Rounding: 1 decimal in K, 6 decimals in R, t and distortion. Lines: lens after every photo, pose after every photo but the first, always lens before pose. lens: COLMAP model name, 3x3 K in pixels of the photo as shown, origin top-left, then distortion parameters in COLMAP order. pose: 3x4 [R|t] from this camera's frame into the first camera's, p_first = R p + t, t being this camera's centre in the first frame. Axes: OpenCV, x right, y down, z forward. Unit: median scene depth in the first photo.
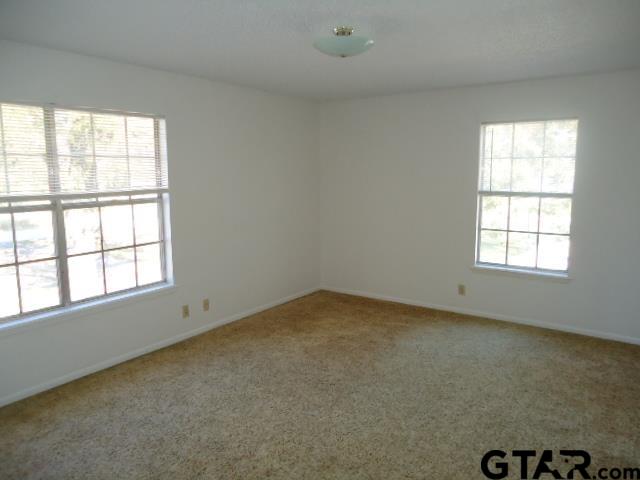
lens RADIAL K [[465.6, 0, 320.9], [0, 465.6, 239.3], [0, 0, 1]] dist [-0.004258, 0.007901]
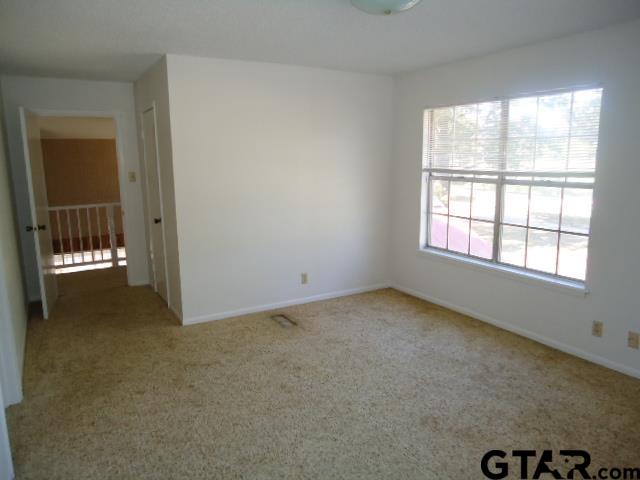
lens RADIAL K [[465.6, 0, 321.3], [0, 465.6, 238.8], [0, 0, 1]] dist [-0.004258, 0.007901]
pose [[-0.413916, 0.173486, -0.893631, 0.716909], [-0.120994, 0.962477, 0.242894, -0.158260], [0.902238, 0.208662, -0.377394, 1.026476]]
